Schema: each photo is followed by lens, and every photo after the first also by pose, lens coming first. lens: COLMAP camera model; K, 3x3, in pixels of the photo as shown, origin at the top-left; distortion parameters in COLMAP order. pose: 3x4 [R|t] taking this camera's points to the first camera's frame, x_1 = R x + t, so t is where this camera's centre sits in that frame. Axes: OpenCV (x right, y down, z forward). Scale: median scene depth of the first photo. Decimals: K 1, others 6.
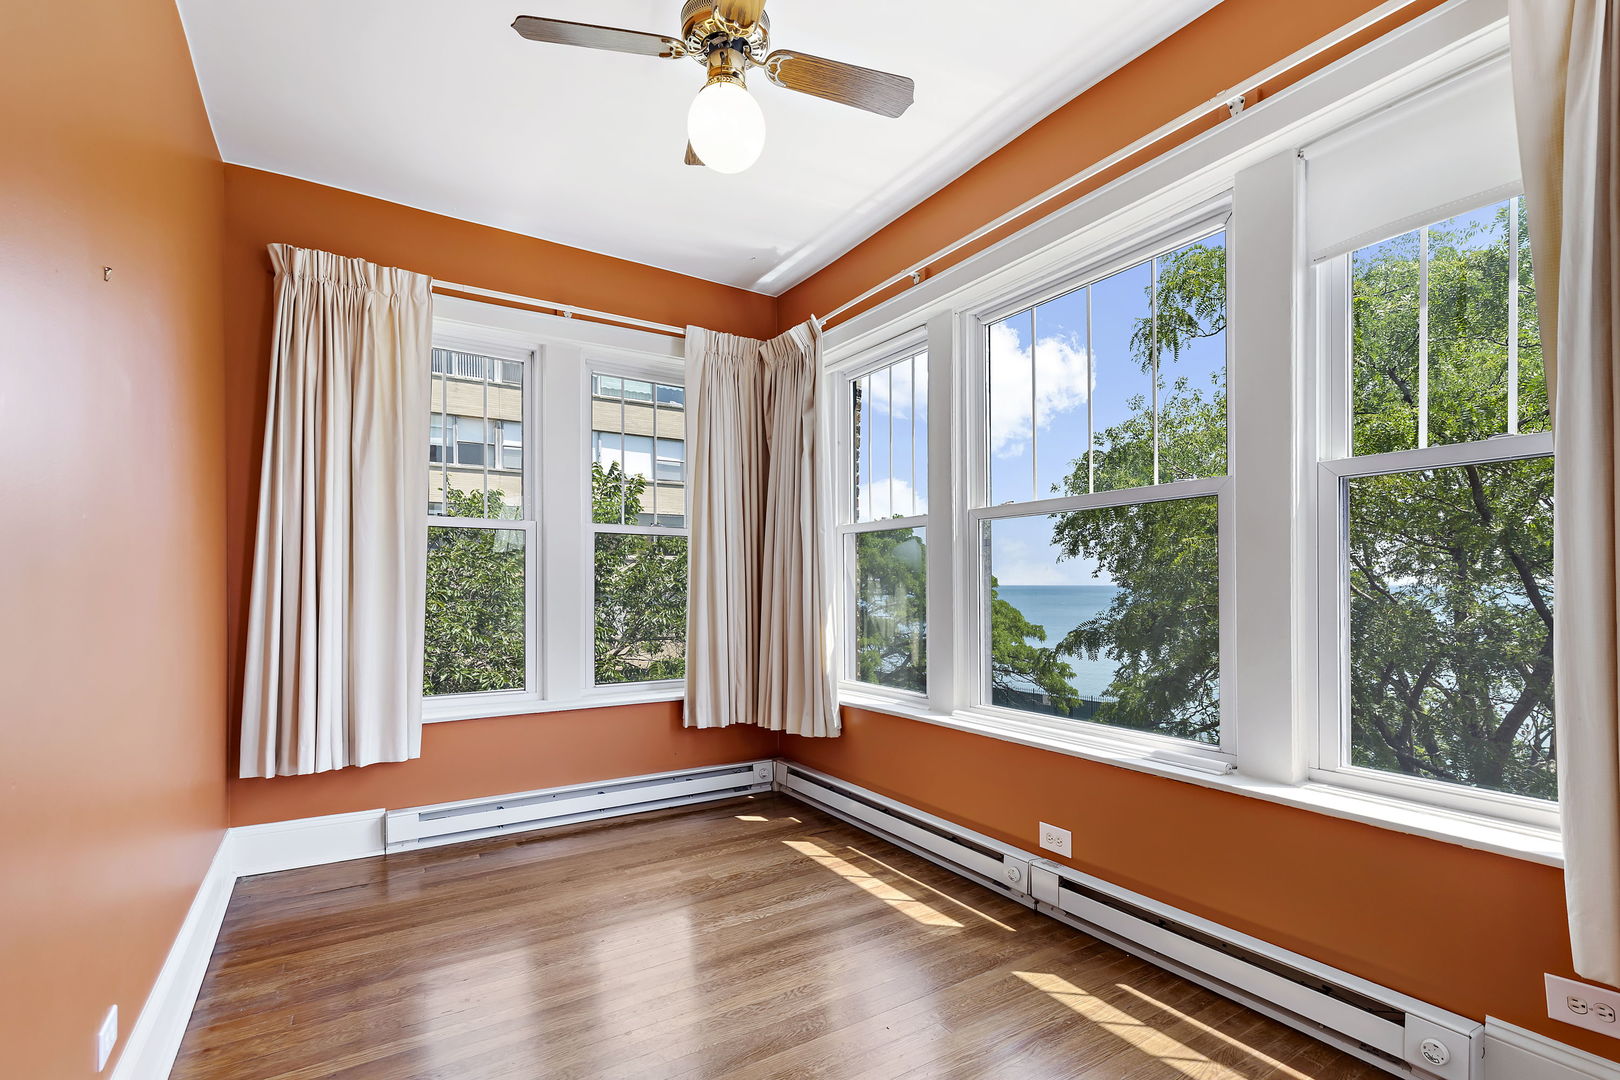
lens RADIAL K [[737.8, 0, 808.9], [0, 737.8, 586.5], [0, 0, 1]] dist [-0.000542, -0.000025]
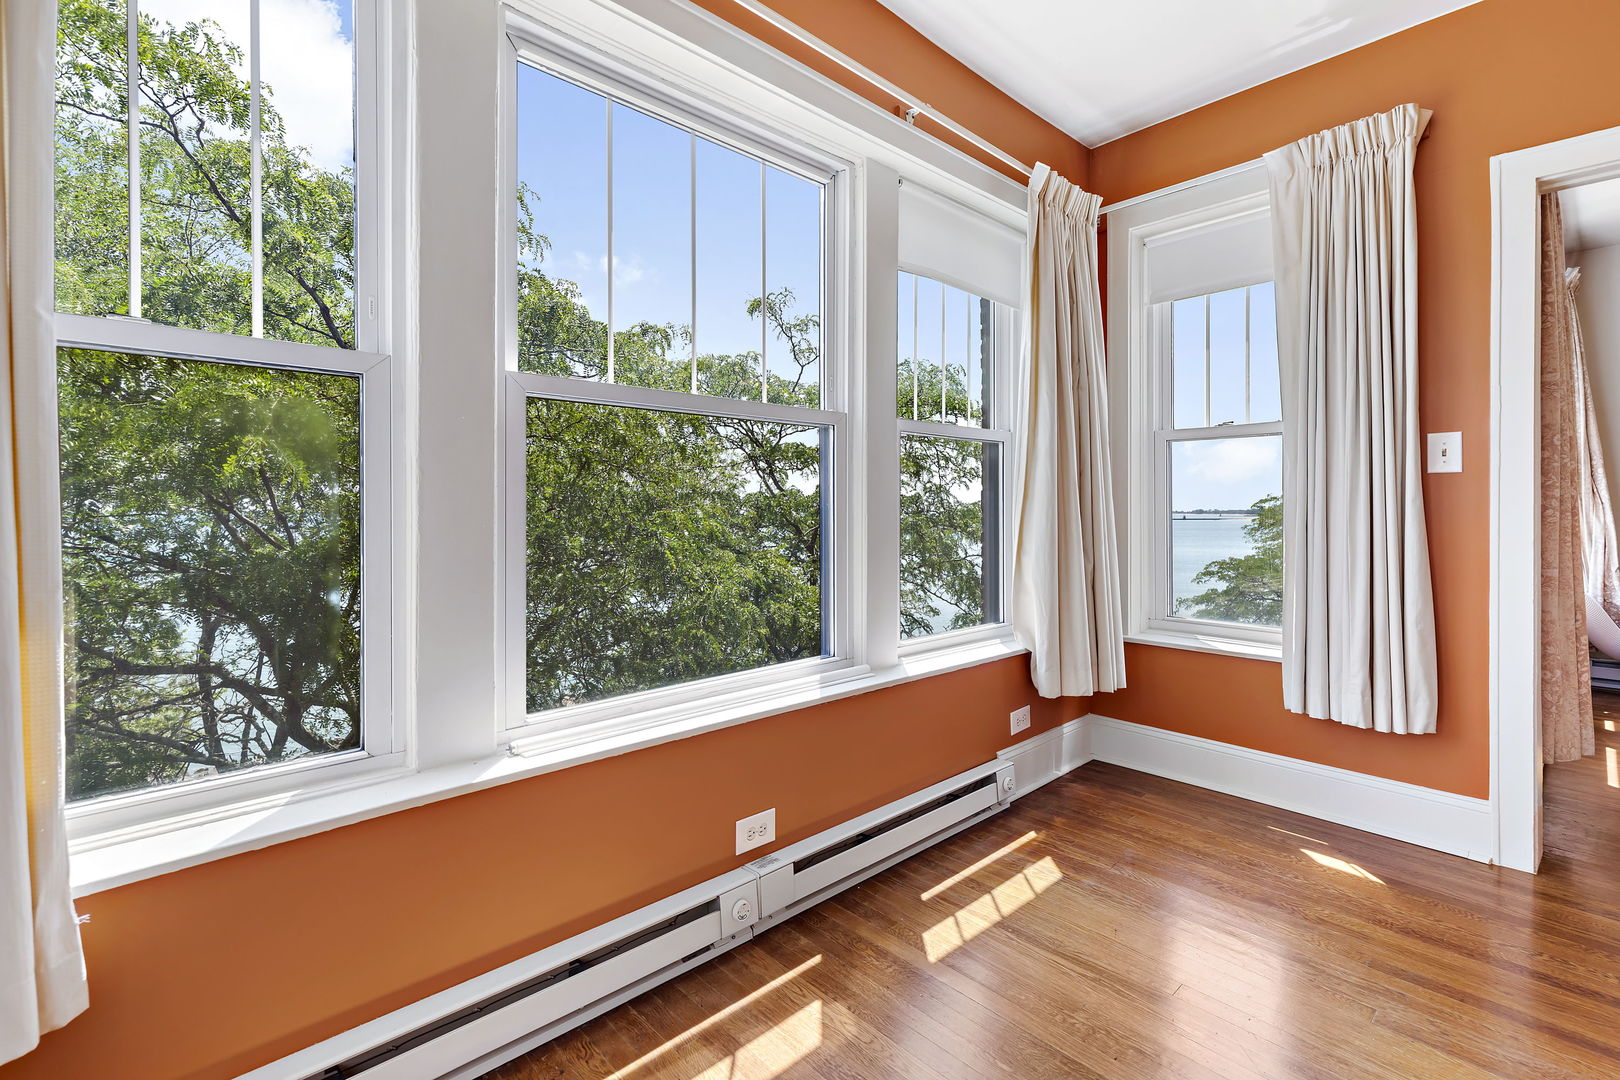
lens RADIAL K [[721.5, 0, 808.7], [0, 721.5, 511.0], [0, 0, 1]] dist [0.000374, 0.000025]
pose [[-0.175286, -0.002794, 0.984514, -0.556485], [-0.000420, 0.999996, 0.002763, -0.005076], [-0.984518, 0.000071, -0.175286, 1.365984]]
